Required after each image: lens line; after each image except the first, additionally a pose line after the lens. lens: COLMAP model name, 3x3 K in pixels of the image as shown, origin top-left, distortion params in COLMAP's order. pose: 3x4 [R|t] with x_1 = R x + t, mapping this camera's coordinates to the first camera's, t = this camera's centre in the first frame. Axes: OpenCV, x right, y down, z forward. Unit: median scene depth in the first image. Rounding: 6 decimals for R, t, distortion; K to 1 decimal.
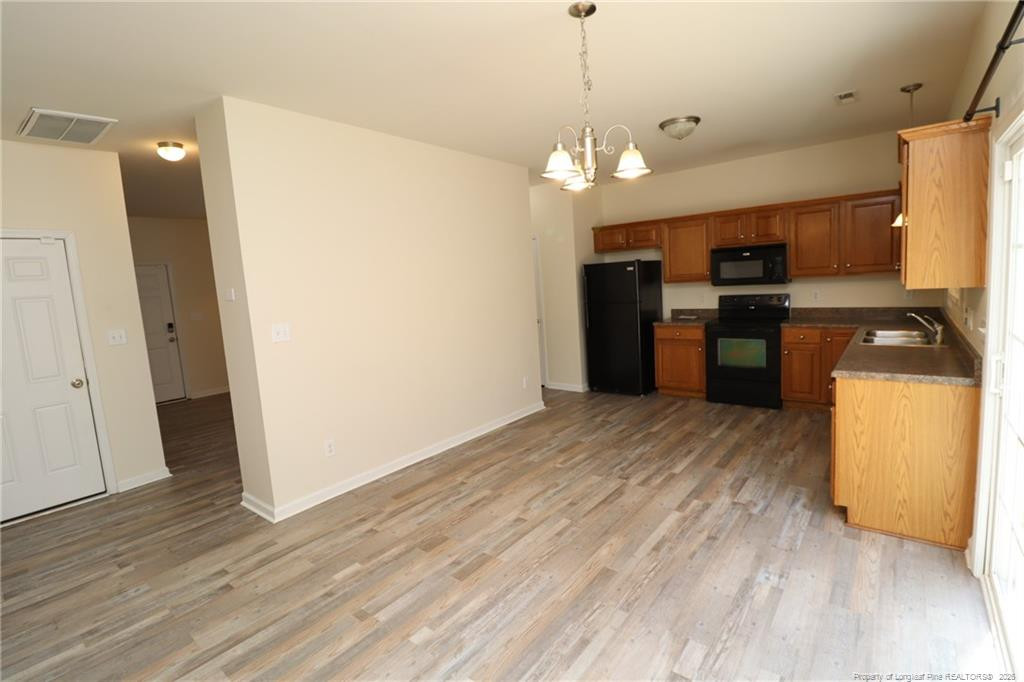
lens RADIAL K [[474.0, 0, 522.6], [0, 474.0, 333.2], [0, 0, 1]] dist [-0.005167, -0.006819]
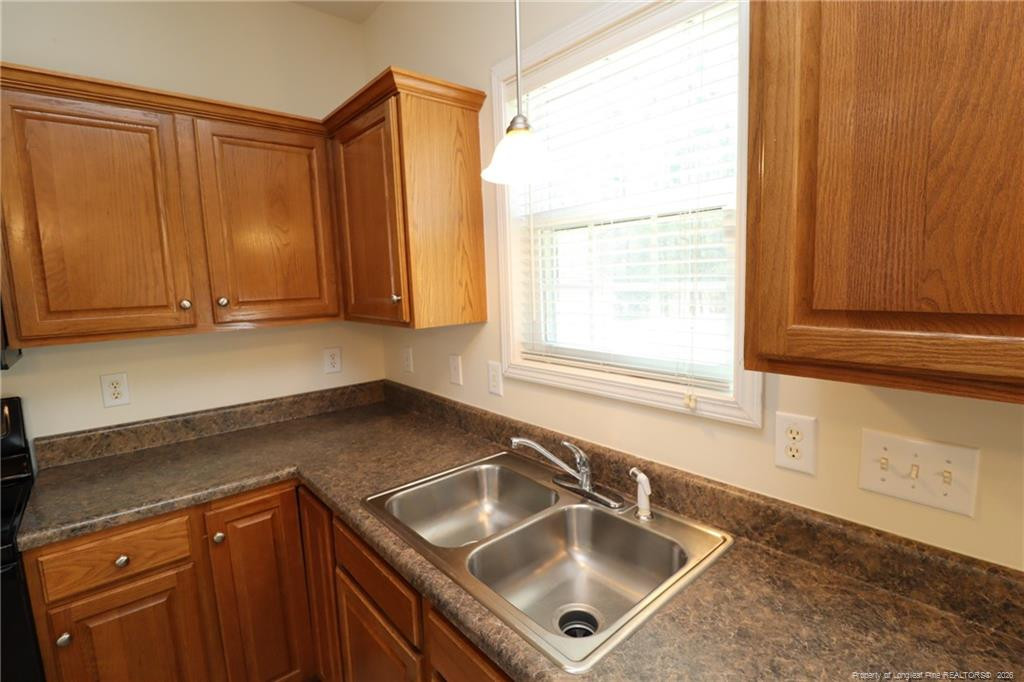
lens RADIAL K [[474.0, 0, 528.5], [0, 474.0, 333.7], [0, 0, 1]] dist [-0.005167, -0.006819]
pose [[0.167986, -0.057073, 0.984136, 0.339938], [0.135450, 0.990190, 0.034304, -0.091156], [-0.976439, 0.127539, 0.174069, 0.646555]]
